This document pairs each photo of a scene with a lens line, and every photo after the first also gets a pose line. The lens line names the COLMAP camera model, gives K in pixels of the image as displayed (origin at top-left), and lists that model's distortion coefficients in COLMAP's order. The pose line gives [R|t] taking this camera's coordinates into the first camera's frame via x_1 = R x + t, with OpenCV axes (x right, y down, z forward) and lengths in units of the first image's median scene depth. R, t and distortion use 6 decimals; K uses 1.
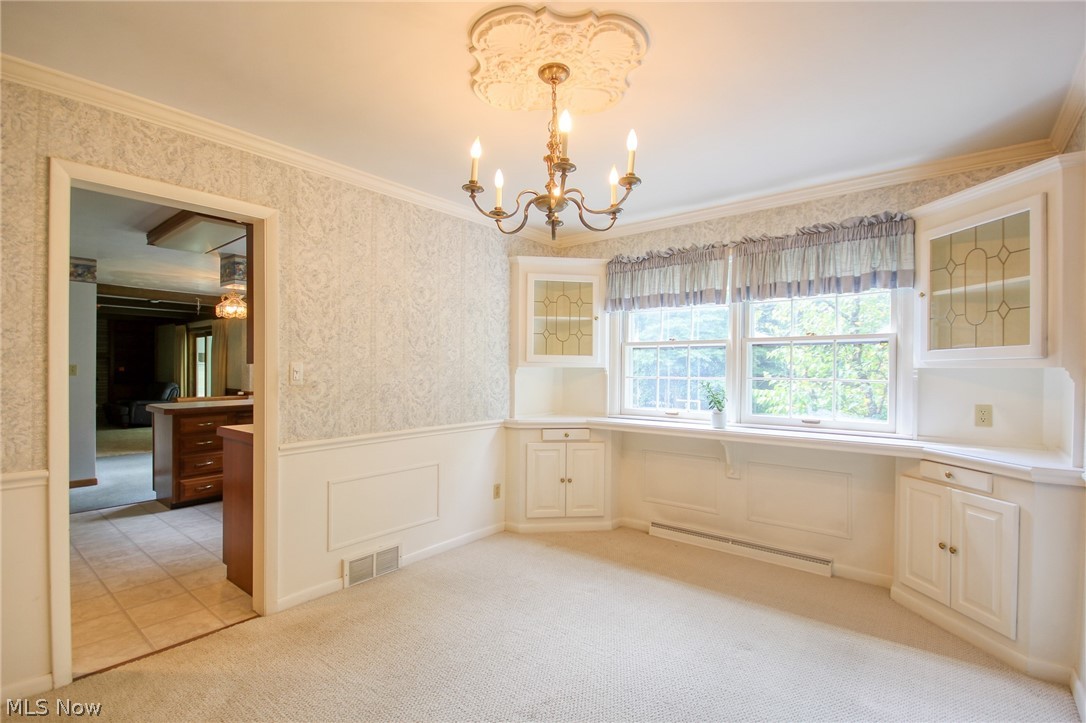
lens RADIAL K [[504.8, 0, 543.2], [0, 504.8, 369.1], [0, 0, 1]] dist [-0.003352, -0.001080]
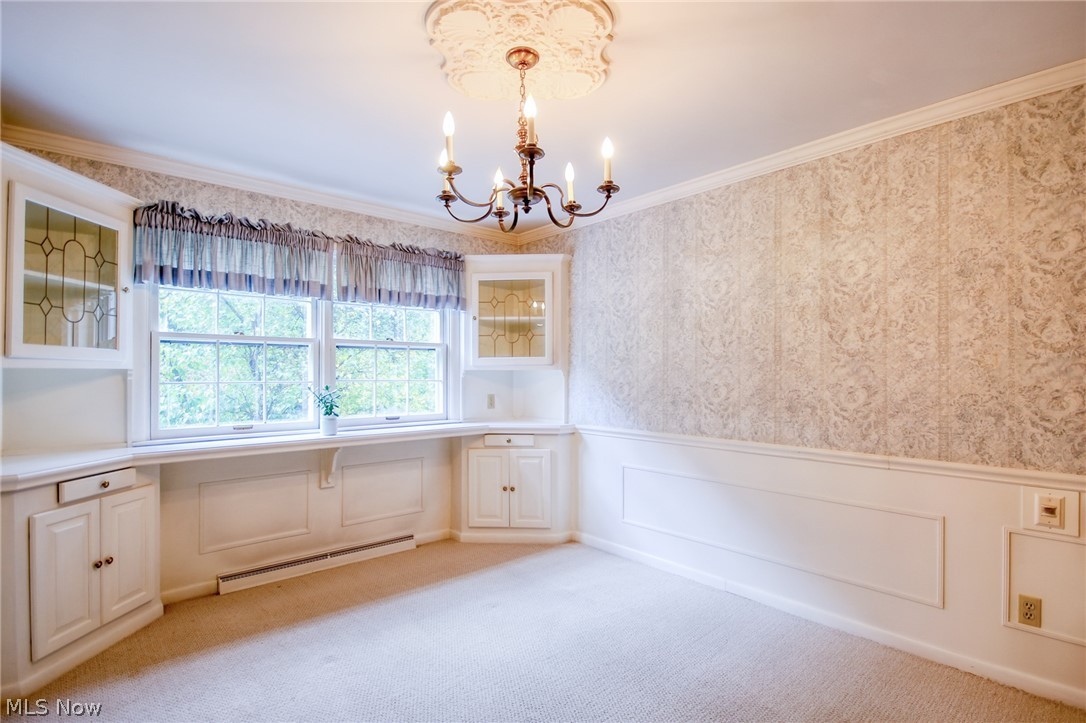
lens RADIAL K [[532.0, 0, 542.7], [0, 532.0, 371.4], [0, 0, 1]] dist [0.001324, -0.000463]
pose [[0.163084, -0.001392, 0.986611, -0.558431], [0.000250, 0.999999, 0.001370, -0.000585], [-0.986612, 0.000023, 0.163084, 0.467365]]
